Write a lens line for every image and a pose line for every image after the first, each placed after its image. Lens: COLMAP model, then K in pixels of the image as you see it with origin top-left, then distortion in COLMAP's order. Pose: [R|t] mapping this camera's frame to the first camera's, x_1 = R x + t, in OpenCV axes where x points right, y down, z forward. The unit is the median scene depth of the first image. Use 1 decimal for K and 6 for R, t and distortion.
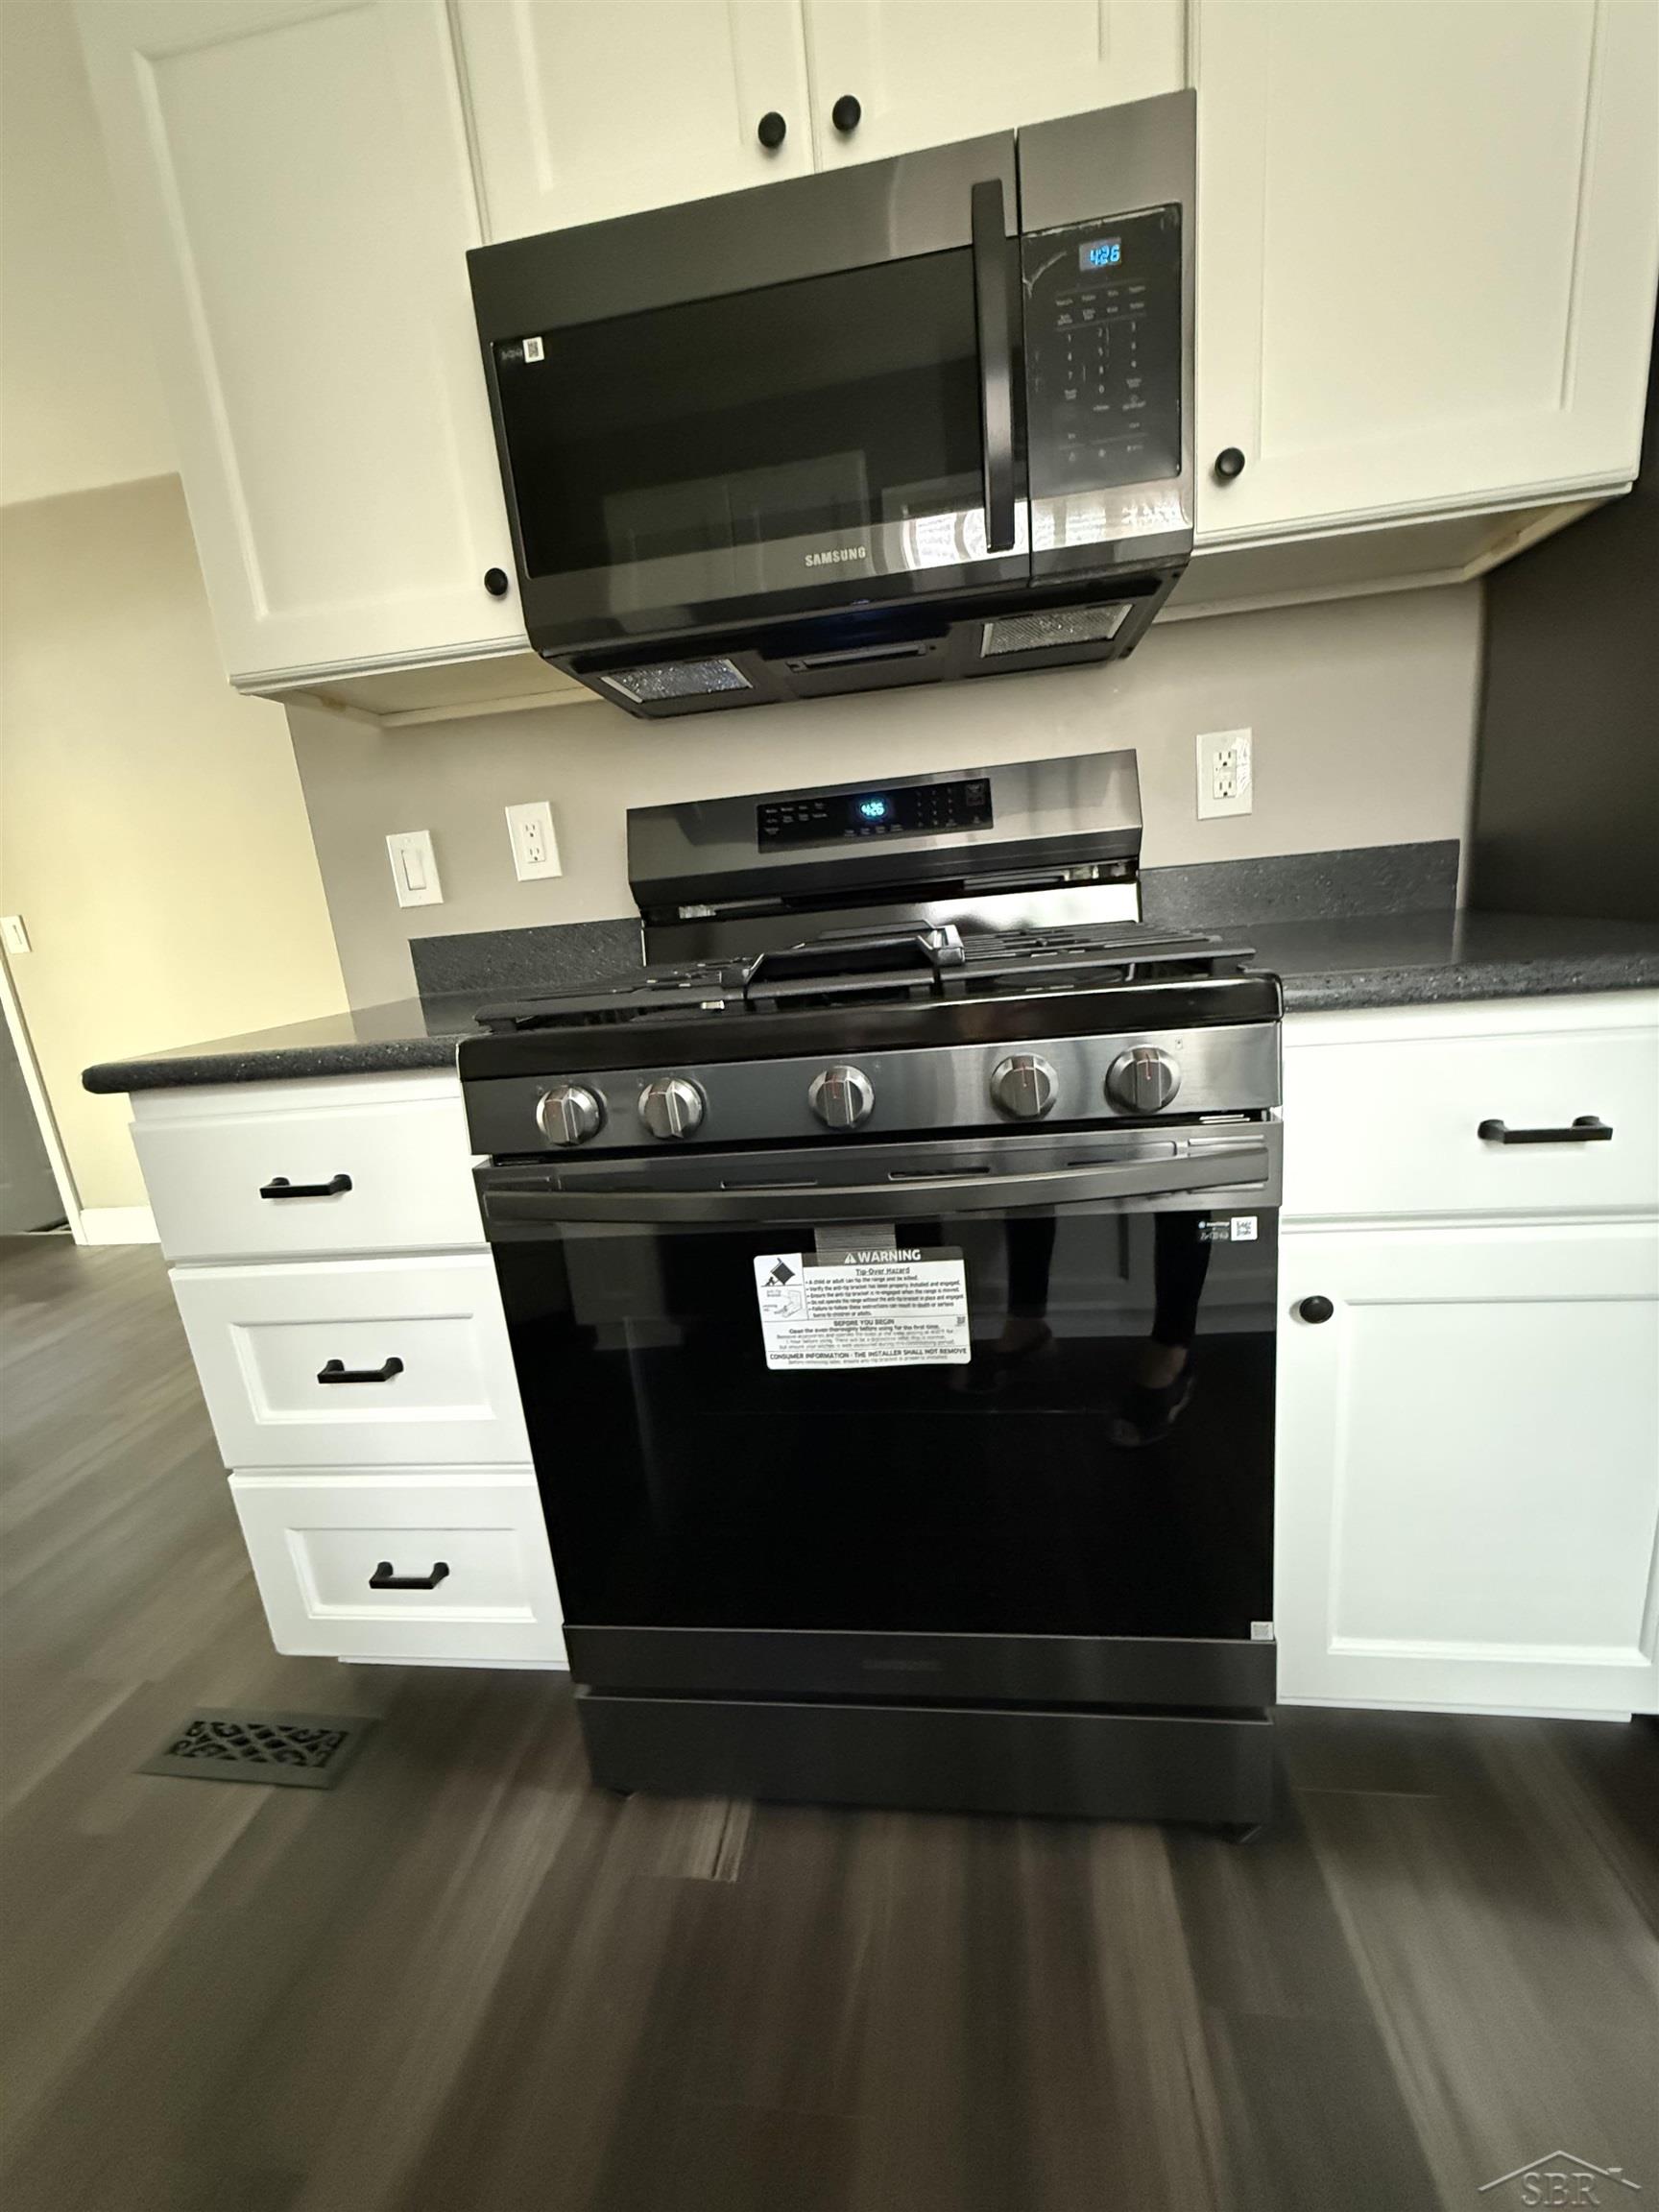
lens RADIAL K [[897.3, 0, 829.5], [0, 897.3, 1106.0], [0, 0, 1]] dist [0.001690, 0.000790]
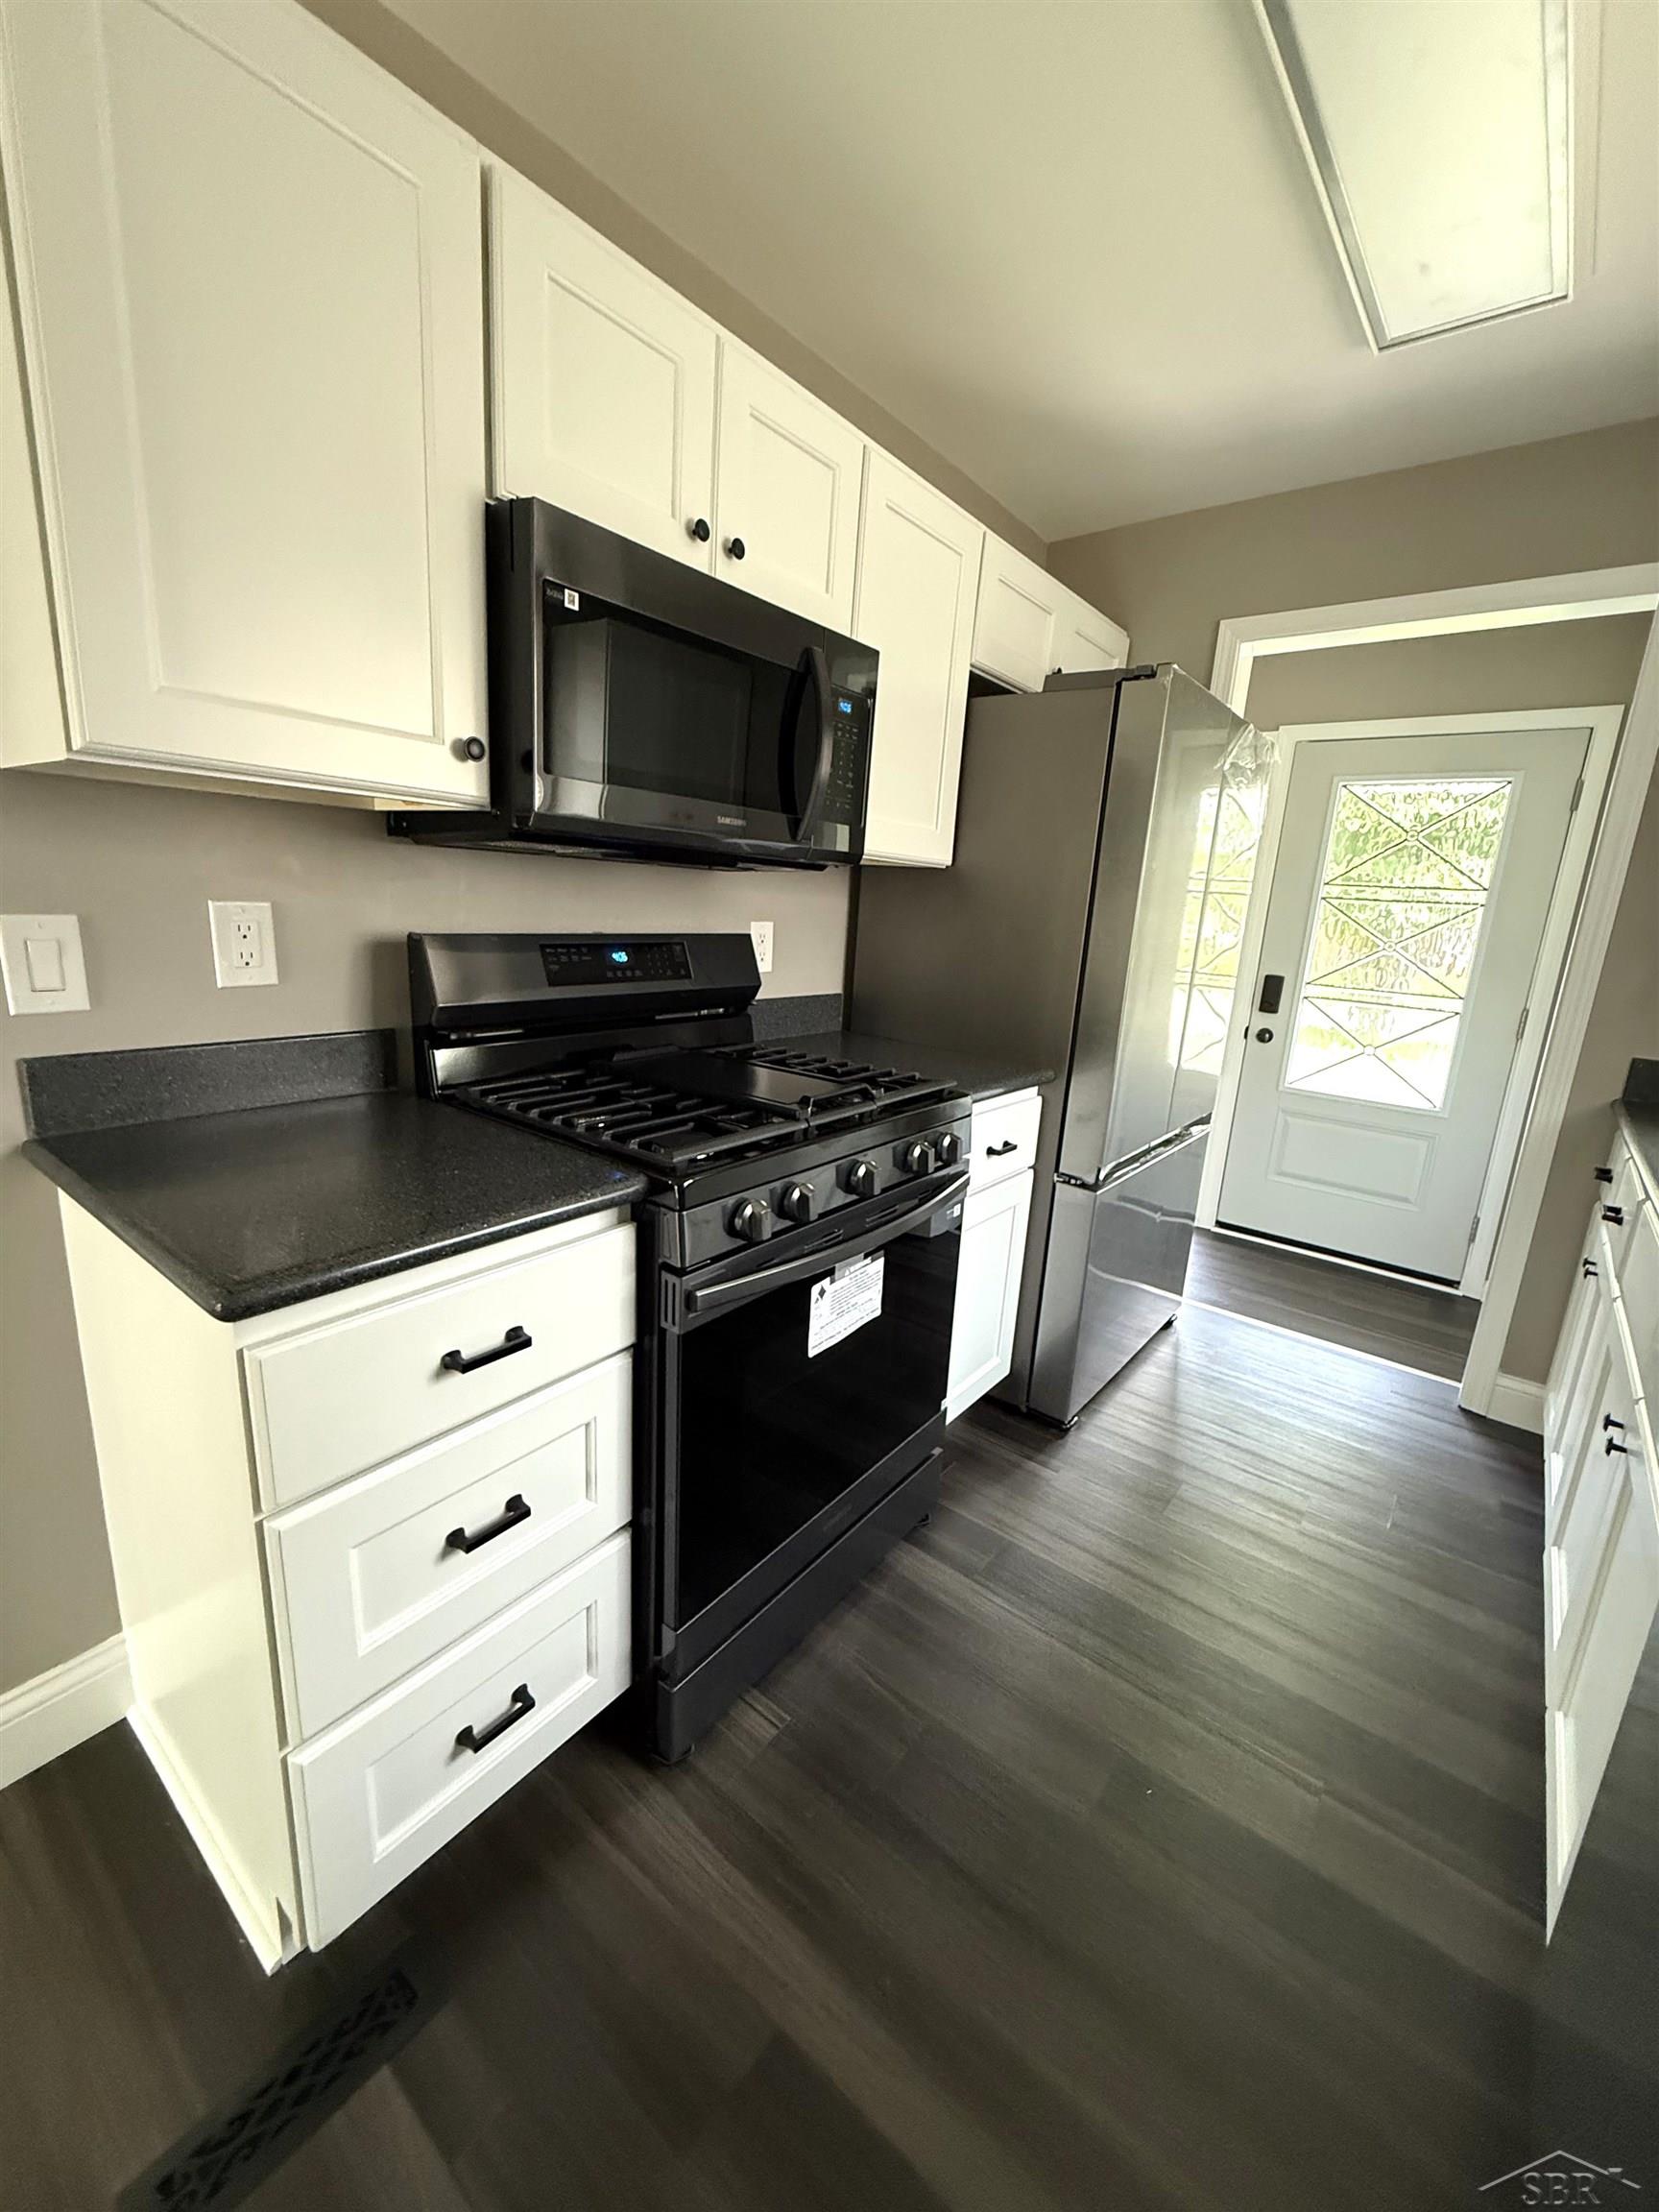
lens RADIAL K [[897.3, 0, 829.5], [0, 897.3, 1106.0], [0, 0, 1]] dist [0.001690, 0.000790]
pose [[0.482536, -0.082559, 0.871977, -1.229126], [0.096388, 0.994506, 0.040821, -0.182205], [-0.870556, 0.064351, 0.487843, 0.157115]]
